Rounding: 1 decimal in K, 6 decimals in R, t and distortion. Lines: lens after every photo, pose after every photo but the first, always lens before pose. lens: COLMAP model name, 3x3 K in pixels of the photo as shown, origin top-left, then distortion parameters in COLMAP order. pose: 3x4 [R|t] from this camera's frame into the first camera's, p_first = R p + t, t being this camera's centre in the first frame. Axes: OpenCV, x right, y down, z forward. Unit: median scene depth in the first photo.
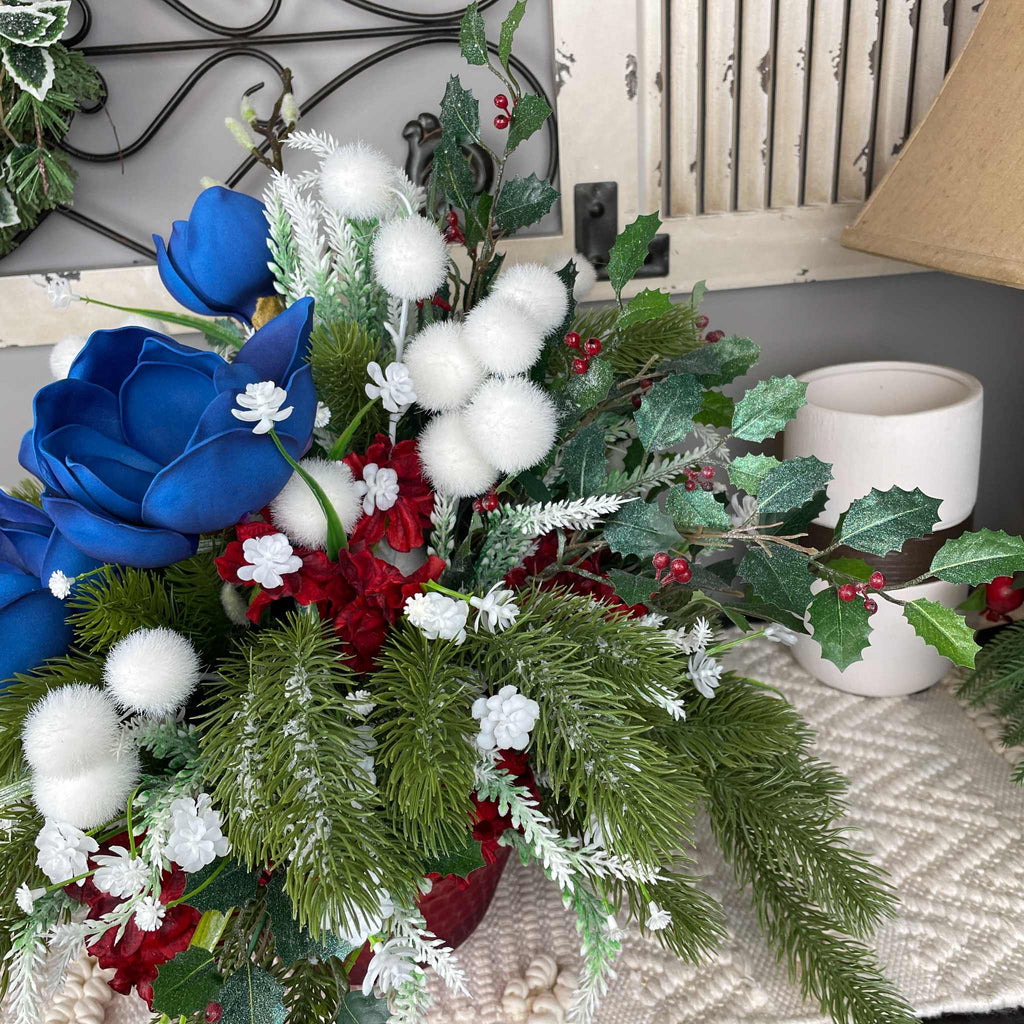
lens RADIAL K [[983.6, 0, 512.0], [0, 983.6, 512.0], [0, 0, 1]] dist [0.087184, -0.098494]
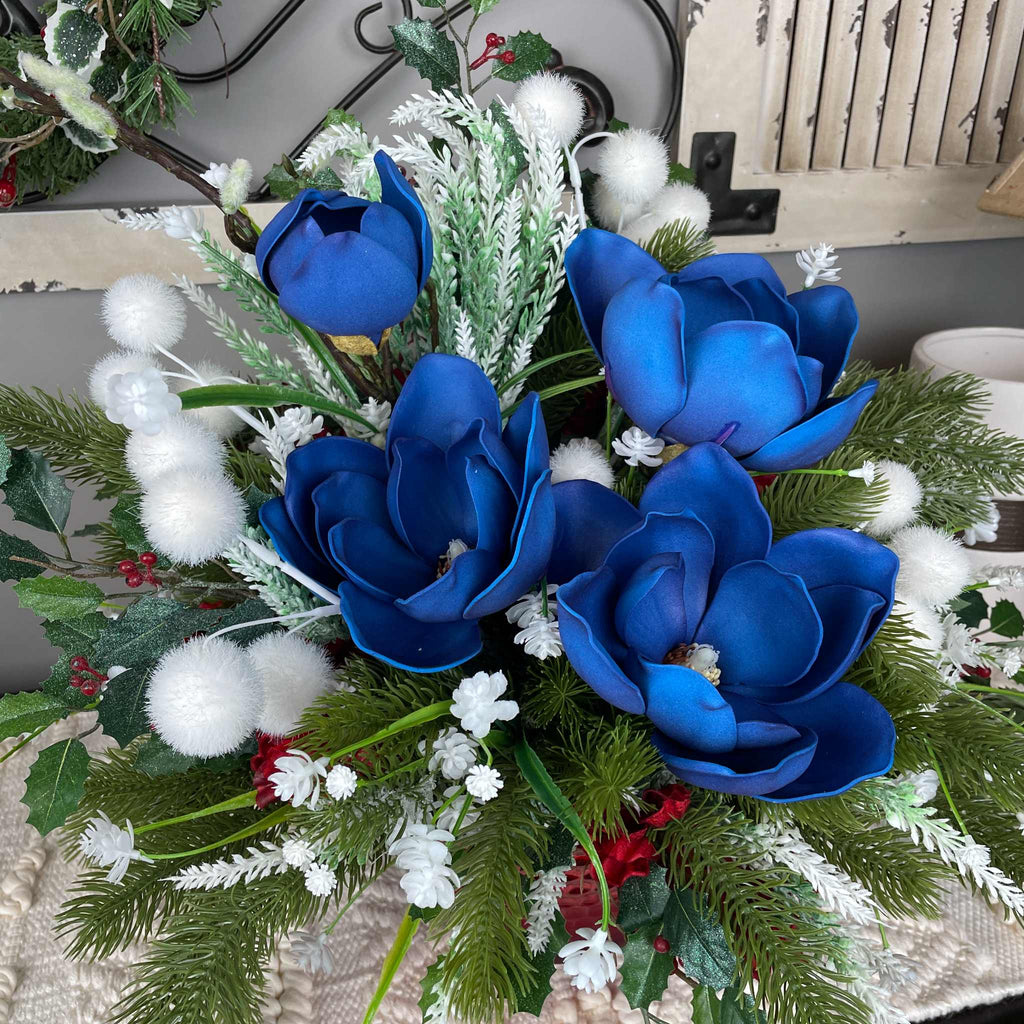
lens RADIAL K [[983.6, 0, 512.0], [0, 983.6, 512.0], [0, 0, 1]] dist [0.087184, -0.098494]
pose [[0.988733, -0.007312, 0.149509, -0.263202], [-0.000850, 0.998516, 0.054458, -0.018862], [-0.149685, -0.053972, 0.987259, 0.063172]]
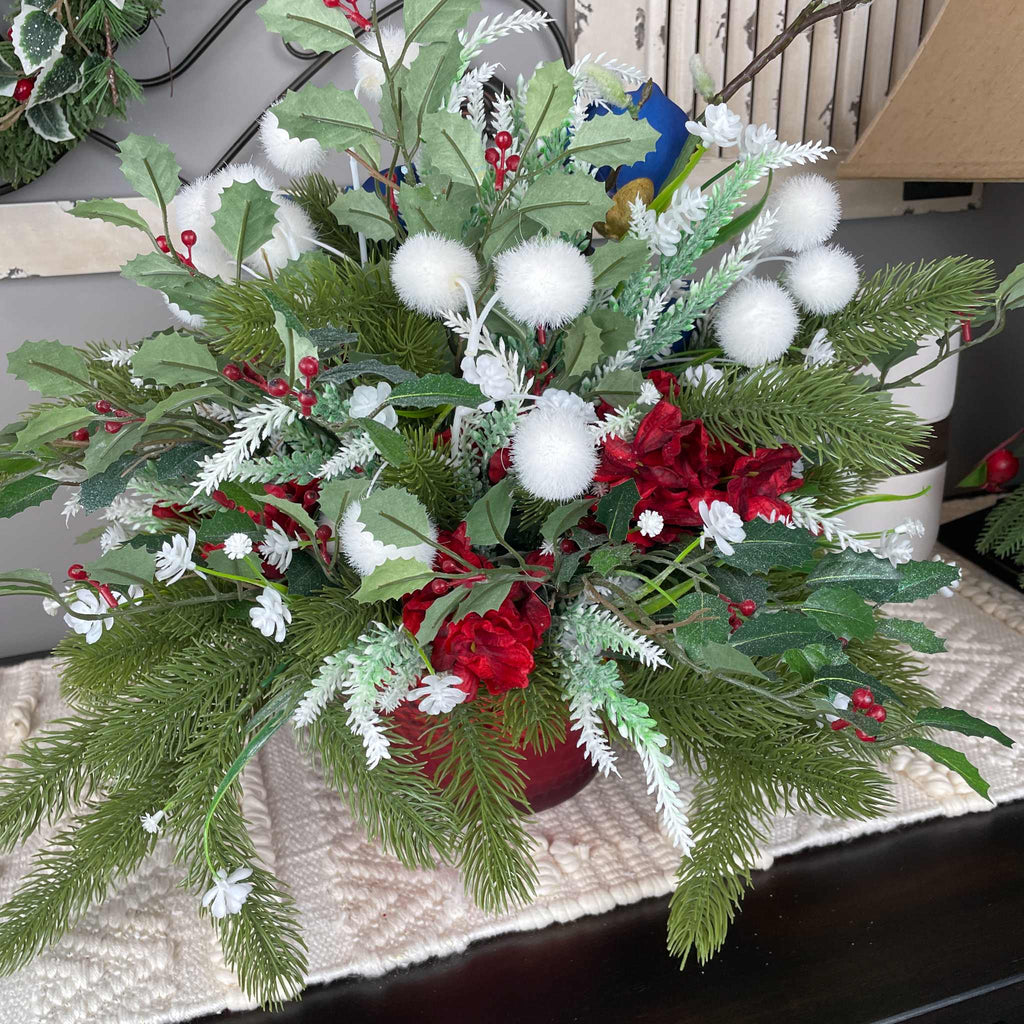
lens RADIAL K [[982.4, 0, 495.0], [0, 982.4, 509.8], [0, 0, 1]] dist [0.099510, -0.114494]
pose [[0.980687, -0.042559, 0.190900, -0.268708], [0.048927, 0.998388, -0.028767, 0.116650], [-0.189368, 0.037552, 0.981188, -0.031861]]
